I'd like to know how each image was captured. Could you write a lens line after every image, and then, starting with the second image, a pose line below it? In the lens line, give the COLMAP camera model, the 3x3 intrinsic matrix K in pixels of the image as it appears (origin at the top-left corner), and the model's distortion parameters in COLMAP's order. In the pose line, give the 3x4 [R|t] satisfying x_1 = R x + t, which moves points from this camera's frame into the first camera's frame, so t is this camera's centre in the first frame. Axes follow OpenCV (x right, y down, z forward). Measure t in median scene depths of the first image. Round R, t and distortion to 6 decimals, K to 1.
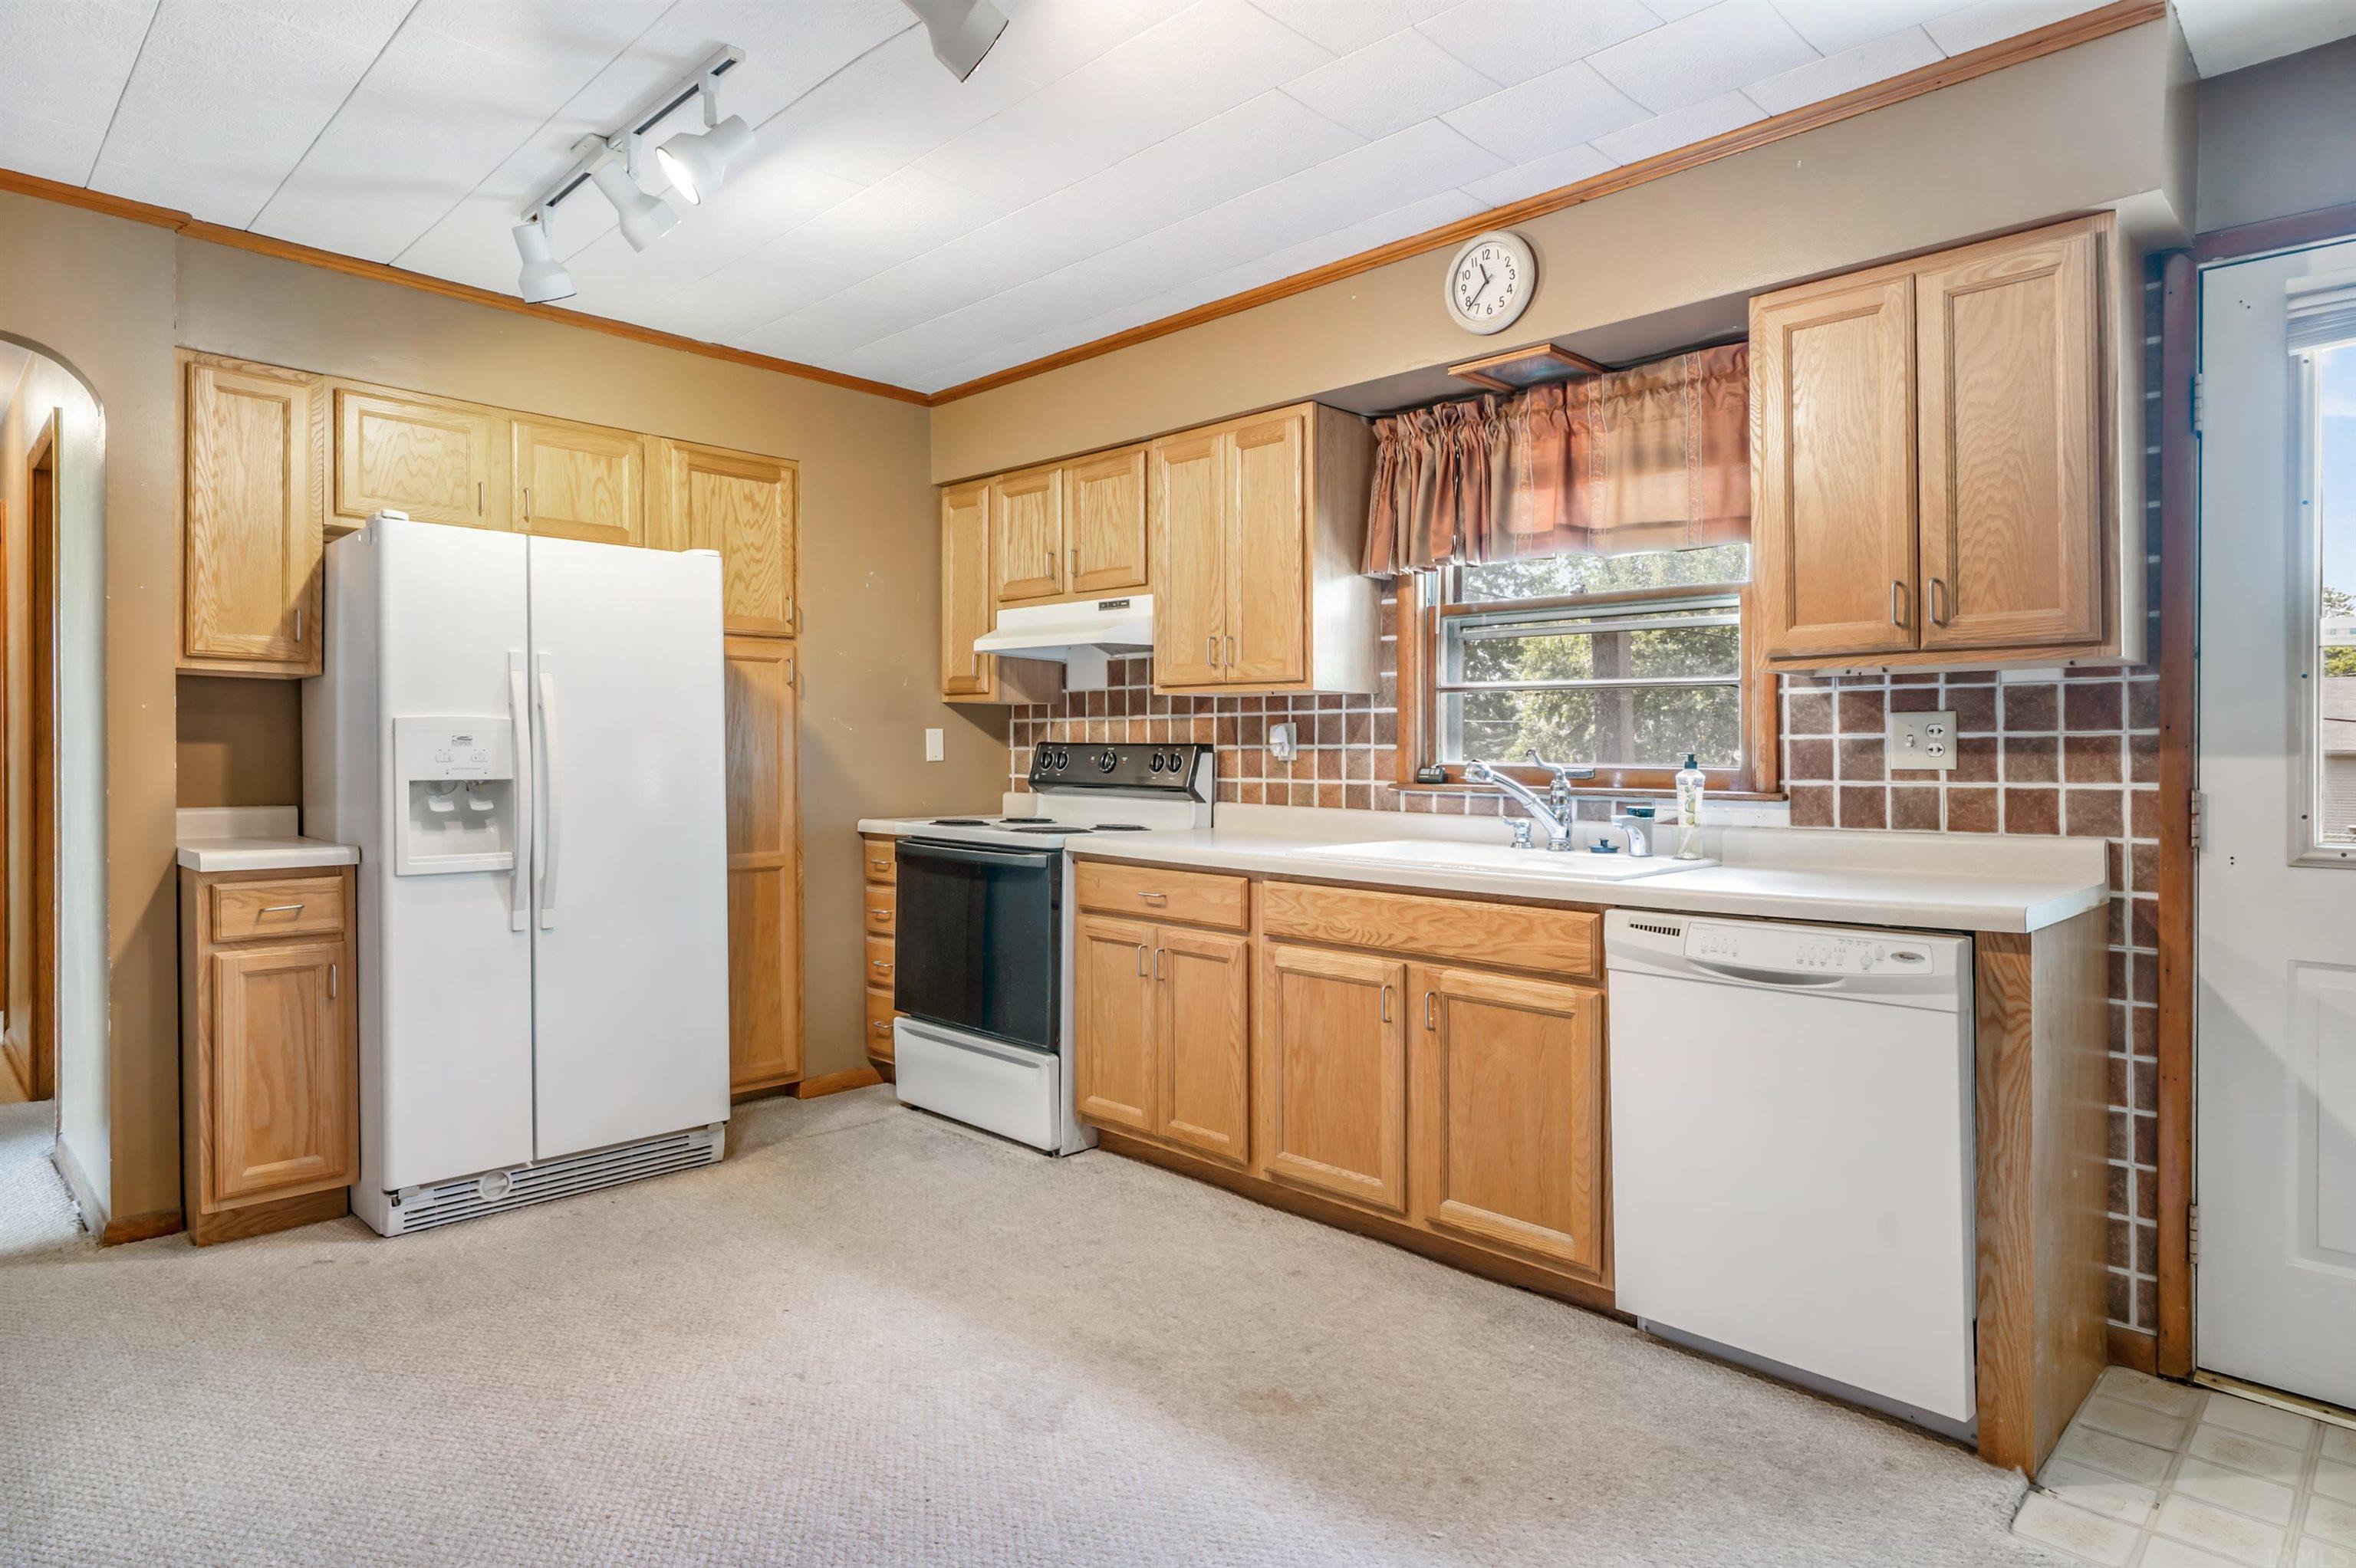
lens RADIAL K [[1295.4, 0, 1157.2], [0, 1295.4, 774.5], [0, 0, 1]] dist [0.002094, -0.003011]
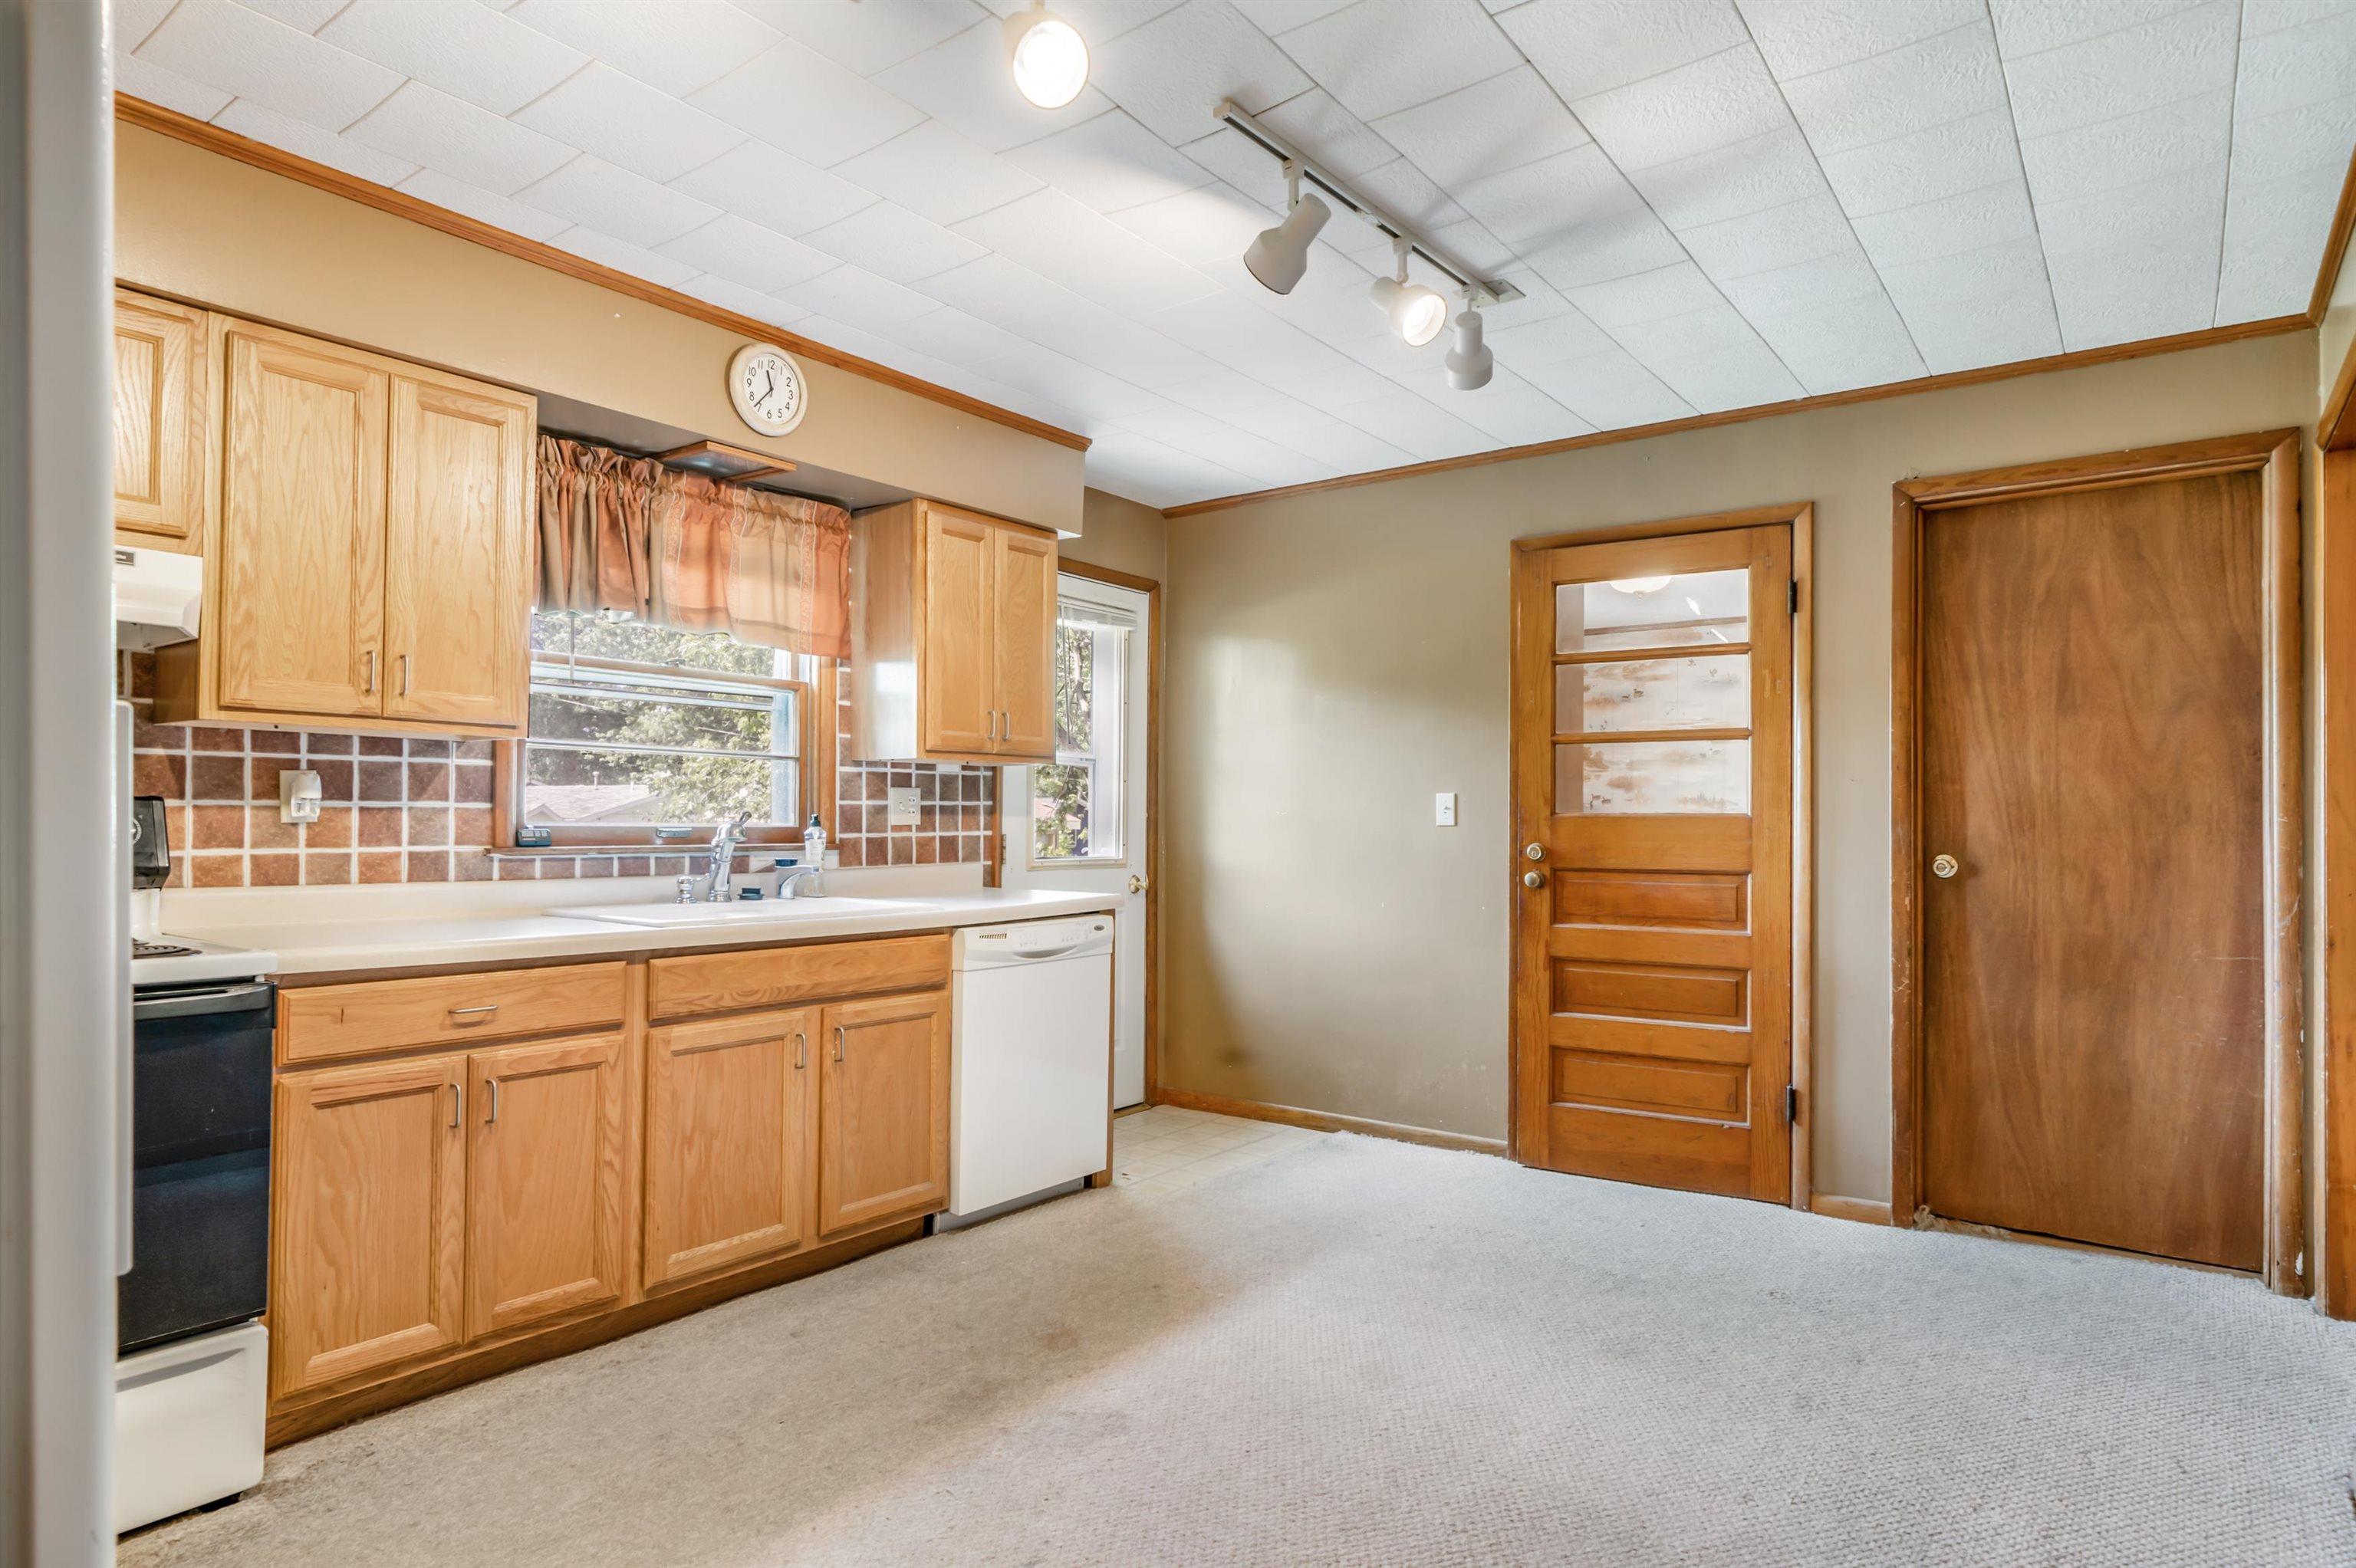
lens RADIAL K [[1295.4, 0, 1163.2], [0, 1295.4, 824.7], [0, 0, 1]] dist [0.002094, -0.003011]
pose [[-0.130176, -0.011680, 0.991422, -0.867293], [0.008425, 0.999881, 0.012886, -0.019176], [-0.991455, 0.010030, -0.130062, 0.795986]]
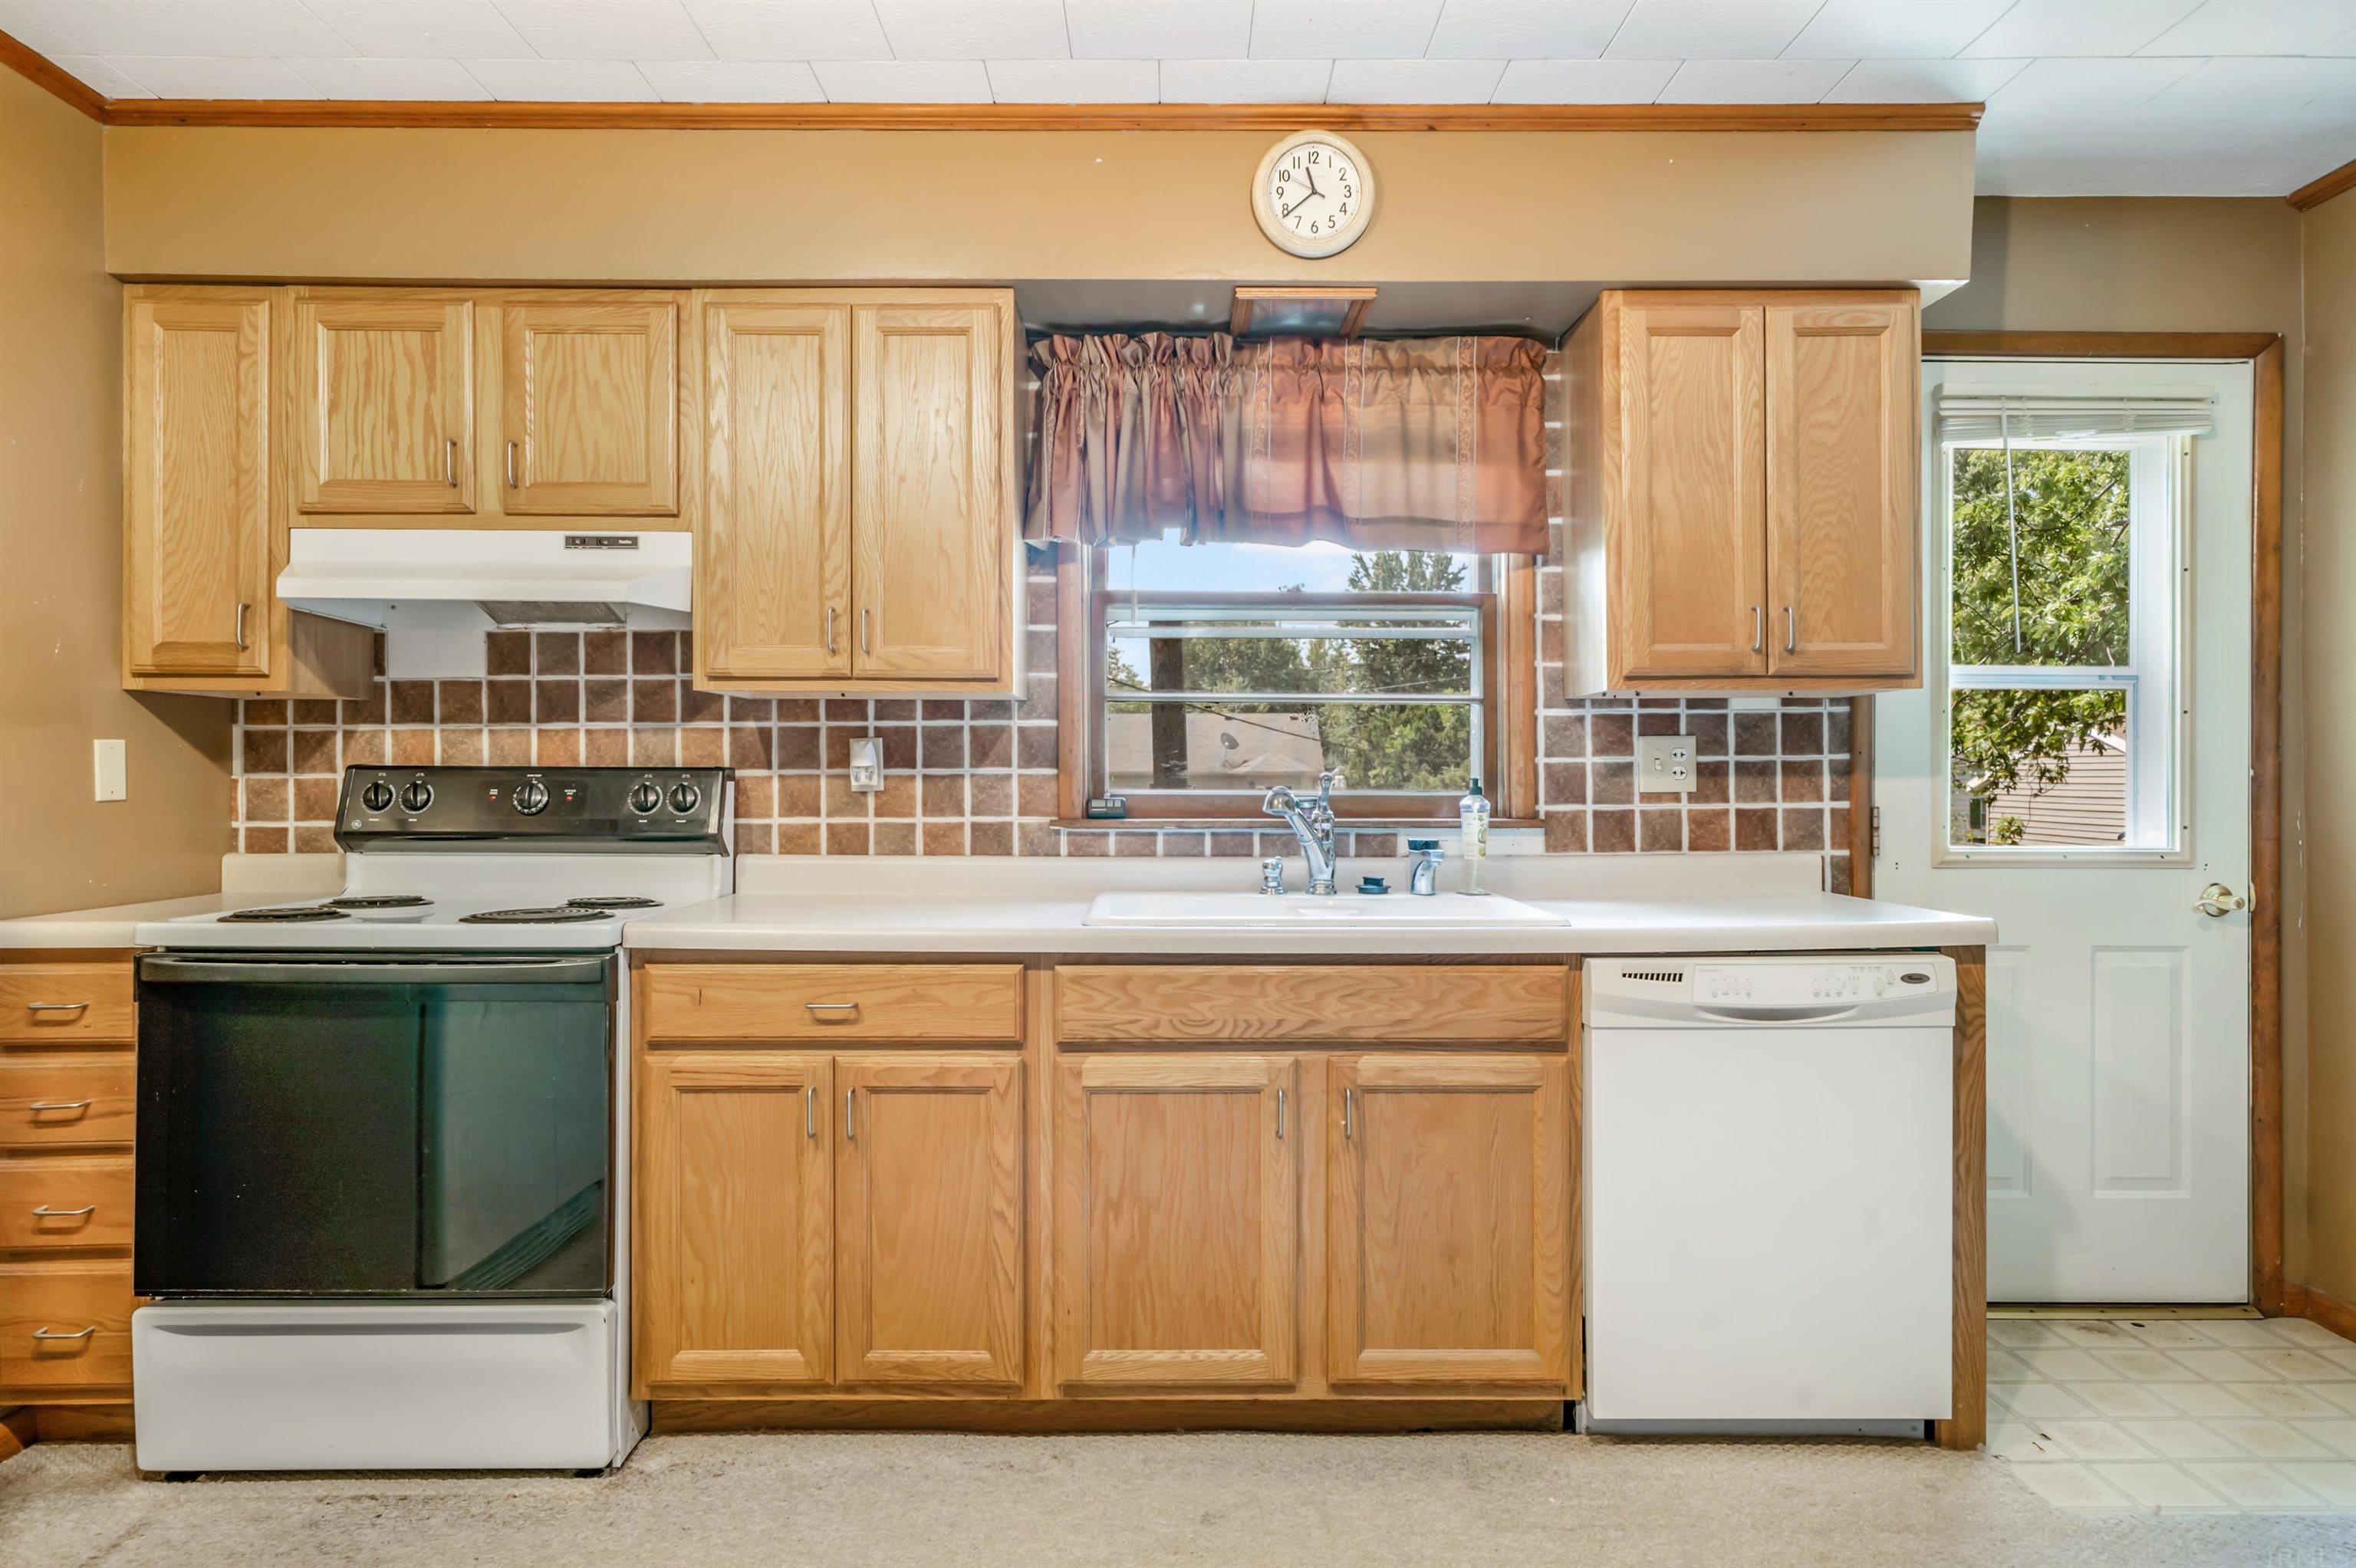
lens RADIAL K [[1383.2, 0, 1172.5], [0, 1383.2, 793.5], [0, 0, 1]] dist [0.001314, 0.000951]
pose [[0.700242, -0.013758, 0.713773, -0.413204], [0.017374, 0.999847, 0.002227, -0.010735], [-0.713695, 0.010842, 0.700373, 0.455237]]
